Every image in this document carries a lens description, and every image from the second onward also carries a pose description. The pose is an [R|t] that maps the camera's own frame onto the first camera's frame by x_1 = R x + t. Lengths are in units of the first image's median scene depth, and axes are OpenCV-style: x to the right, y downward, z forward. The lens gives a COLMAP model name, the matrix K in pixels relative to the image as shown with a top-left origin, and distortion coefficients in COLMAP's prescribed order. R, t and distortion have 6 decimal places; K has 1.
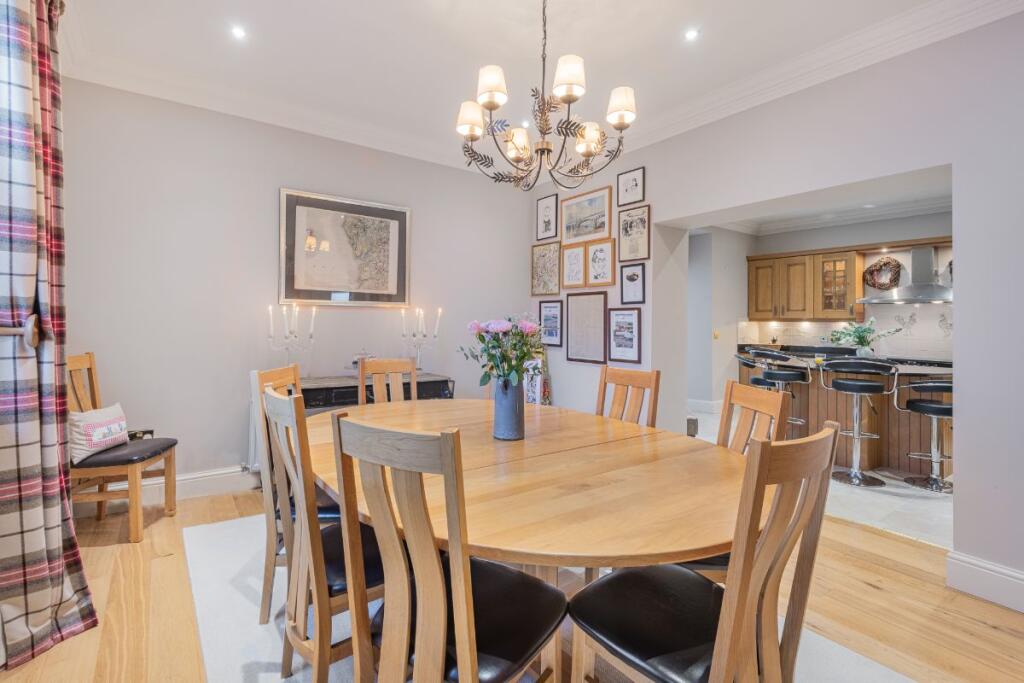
lens RADIAL K [[480.6, 0, 498.1], [0, 480.6, 319.5], [0, 0, 1]] dist [-0.000109, -0.000040]
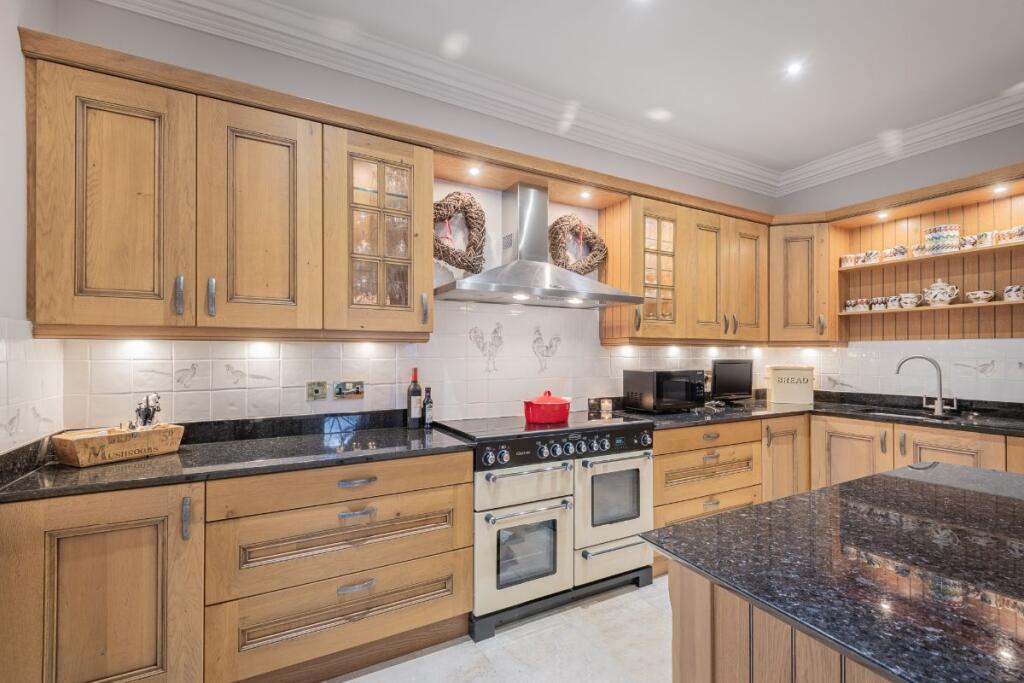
lens RADIAL K [[465.5, 0, 510.2], [0, 465.5, 346.8], [0, 0, 1]] dist [-0.002856, -0.000336]
pose [[0.095787, 0.003741, 0.995395, 0.386197], [-0.004064, 0.999986, -0.003367, 0.009147], [-0.995394, -0.003723, 0.095801, 0.882987]]
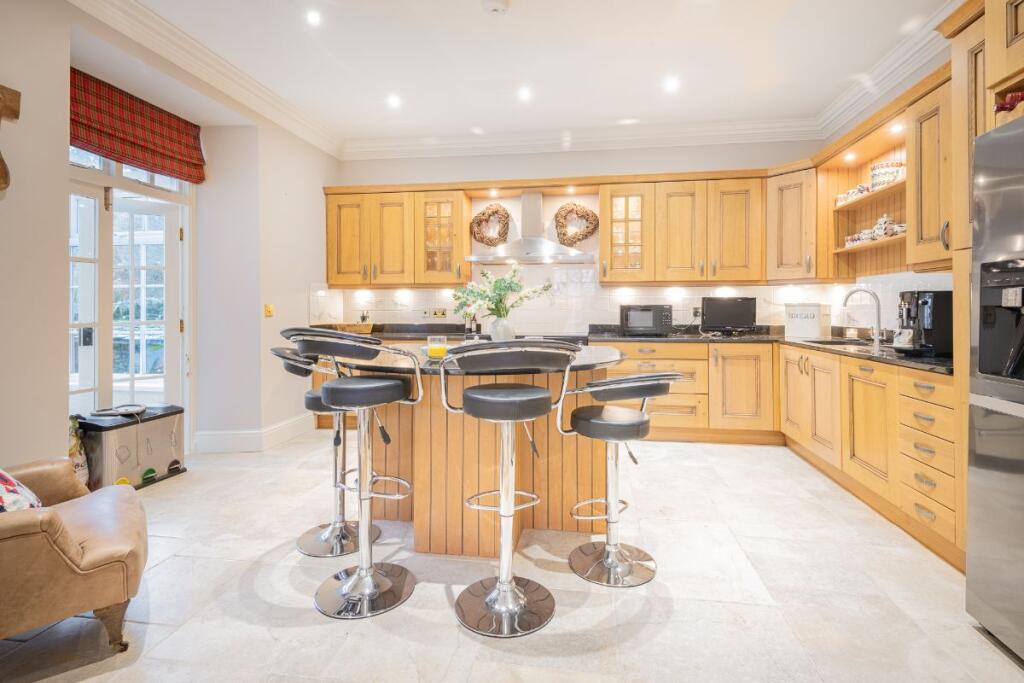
lens RADIAL K [[488.0, 0, 511.6], [0, 488.0, 305.9], [0, 0, 1]] dist [-0.001088, -0.000116]
pose [[0.700916, -0.007783, 0.713201, 0.261572], [0.005047, 0.999970, 0.005953, 0.027517], [-0.713225, -0.000573, 0.700934, 0.420555]]
